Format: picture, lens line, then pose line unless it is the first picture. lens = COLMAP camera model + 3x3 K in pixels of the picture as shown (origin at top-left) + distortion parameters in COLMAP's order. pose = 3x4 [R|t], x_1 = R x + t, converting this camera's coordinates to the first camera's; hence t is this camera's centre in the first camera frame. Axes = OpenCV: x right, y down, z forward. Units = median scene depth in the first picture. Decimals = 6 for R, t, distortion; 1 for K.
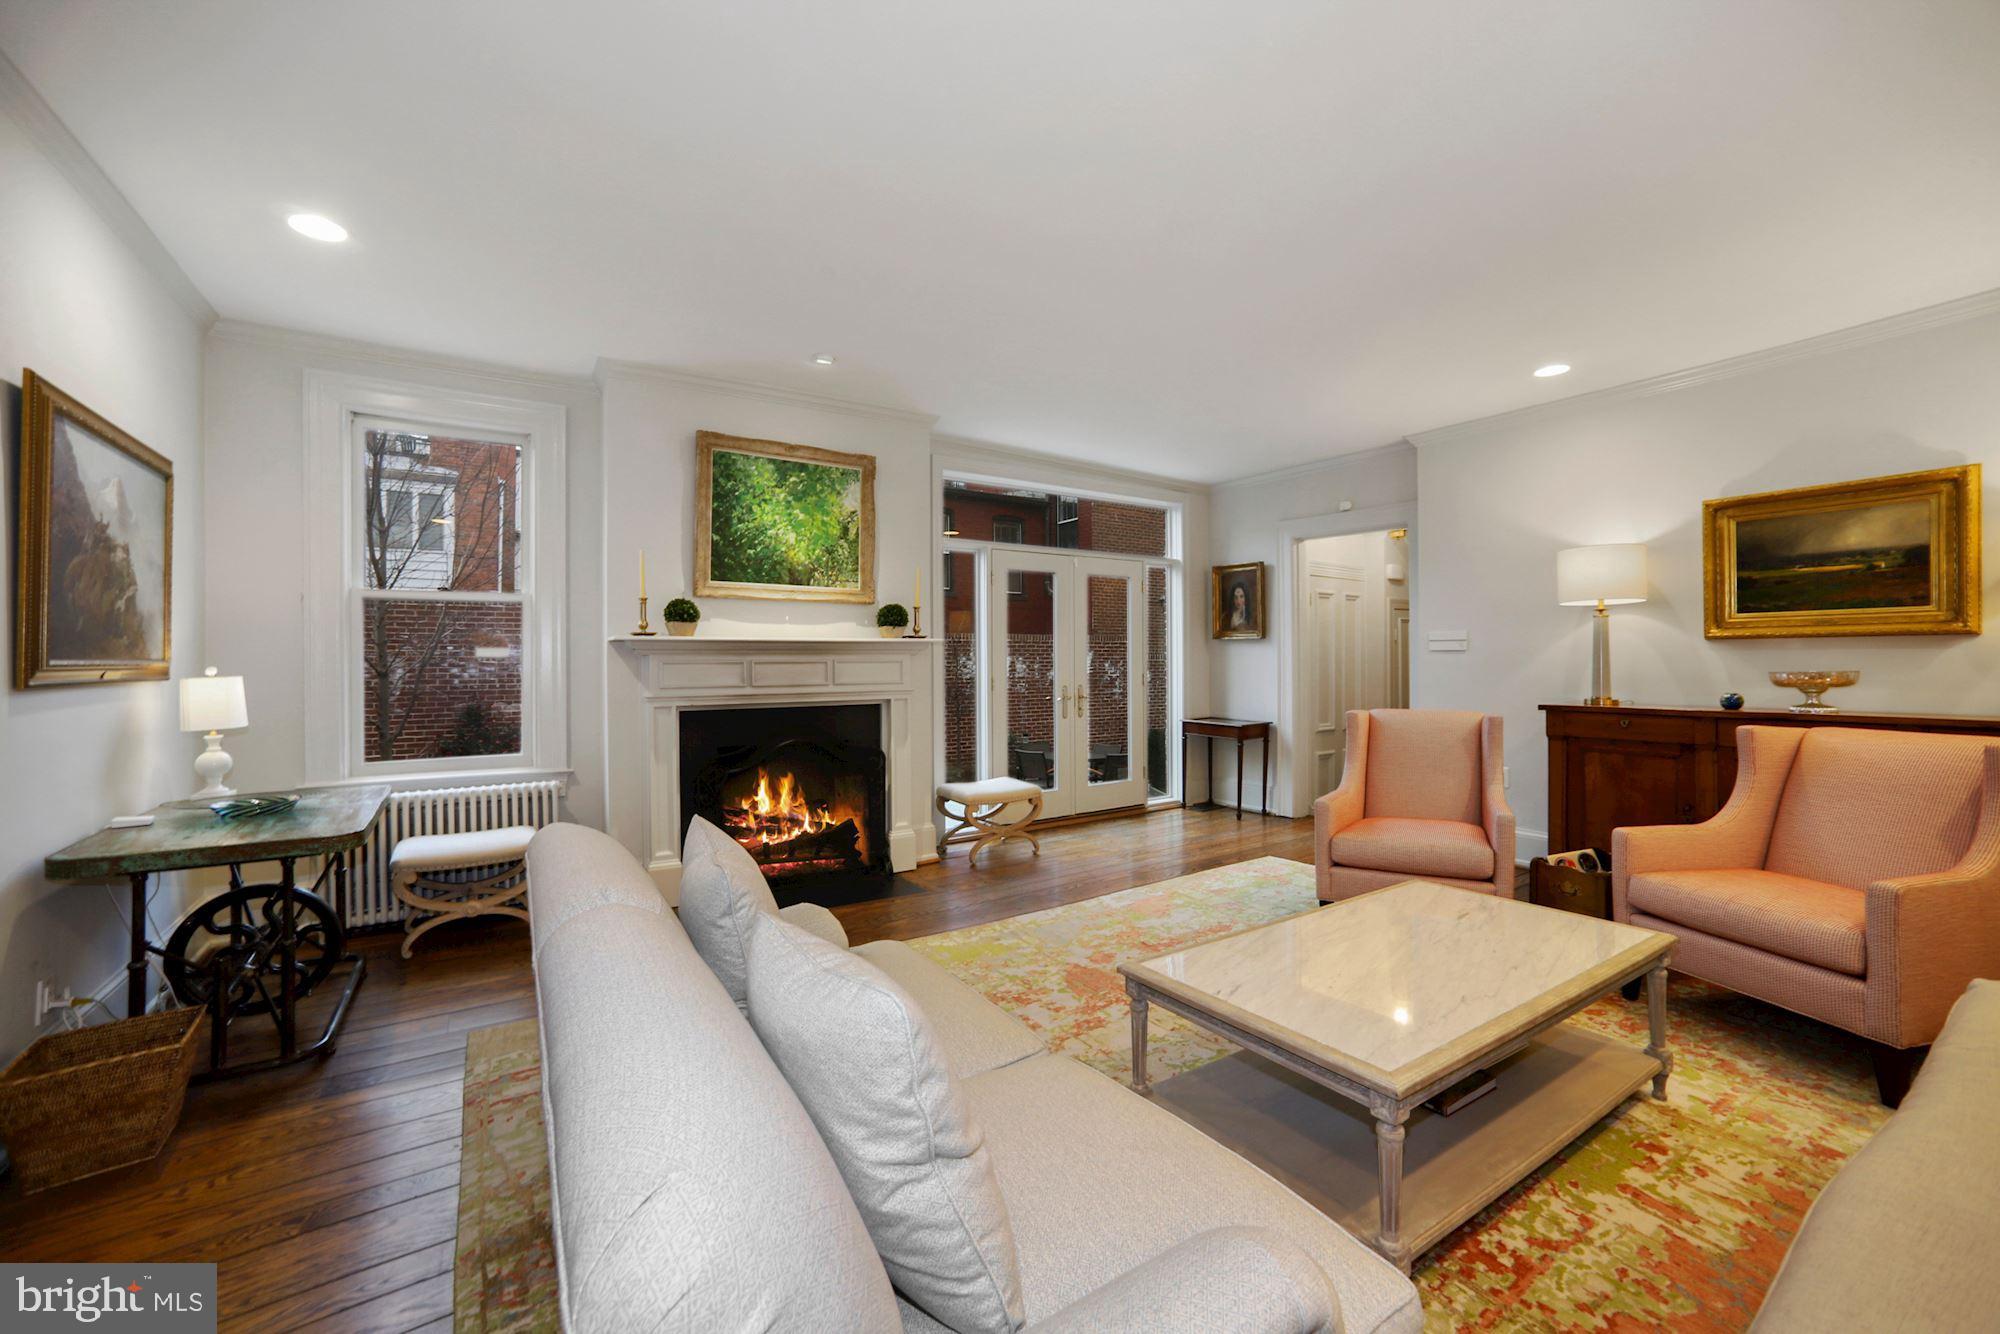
lens RADIAL K [[803.8, 0, 1008.0], [0, 803.8, 664.1], [0, 0, 1]] dist [-0.013147, 0.002203]
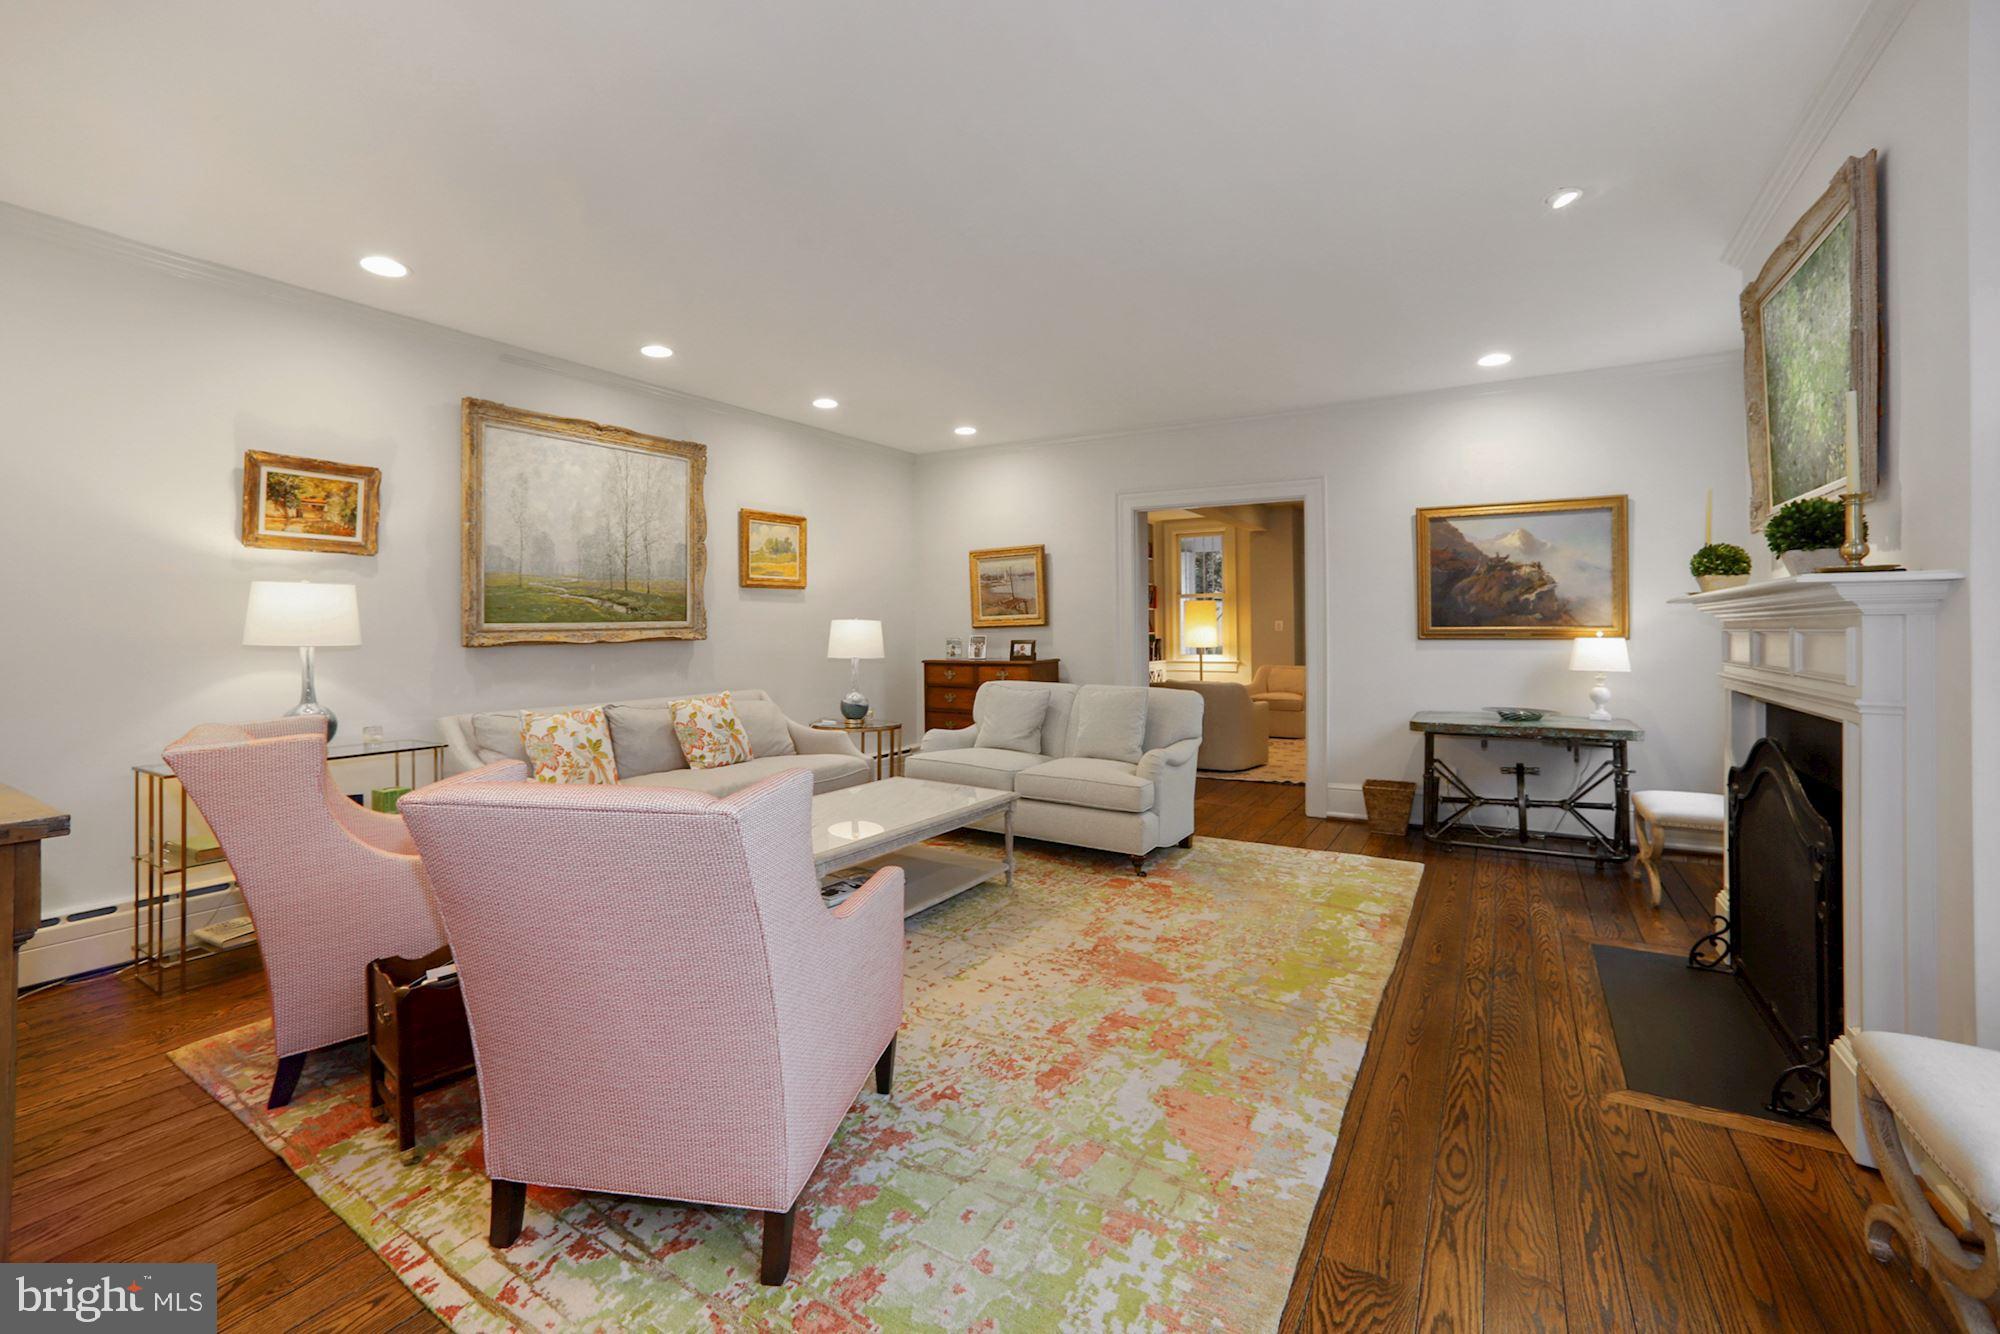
lens RADIAL K [[803.8, 0, 1001.7], [0, 803.8, 621.9], [0, 0, 1]] dist [-0.013147, 0.002203]
pose [[-0.905273, -0.000540, -0.424831, 0.588327], [0.002973, 0.999967, -0.007606, -0.003986], [0.424821, -0.008148, -0.905241, 1.628387]]
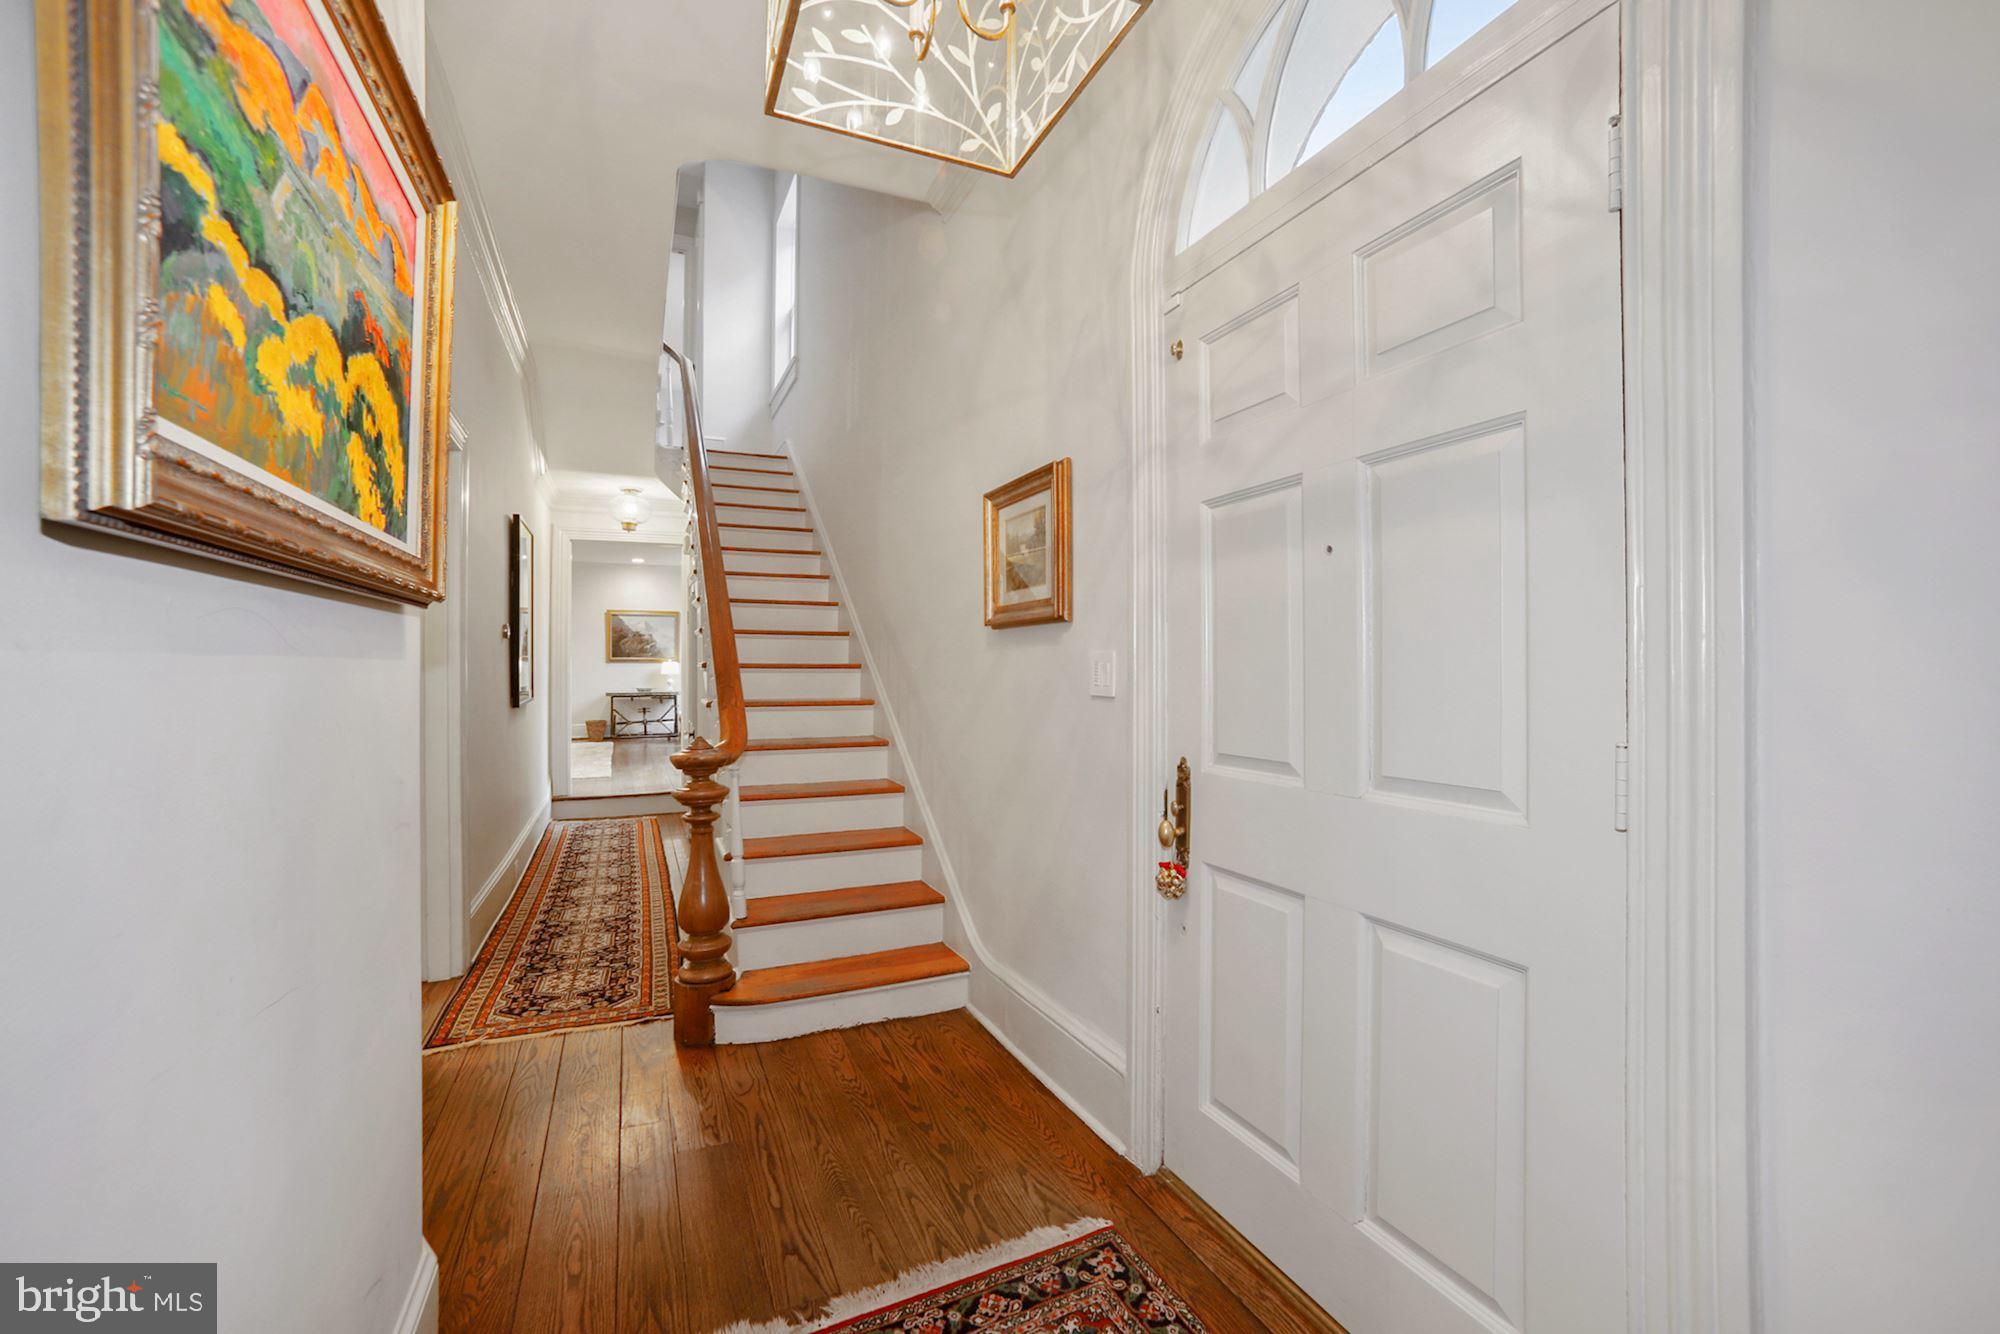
lens RADIAL K [[803.8, 0, 997.2], [0, 803.8, 664.4], [0, 0, 1]] dist [-0.013147, 0.002203]
pose [[-0.143468, -0.002834, -0.989651, 2.684617], [0.001711, 0.999994, -0.003111, 0.042120], [0.989653, -0.002140, -0.143463, 2.940952]]
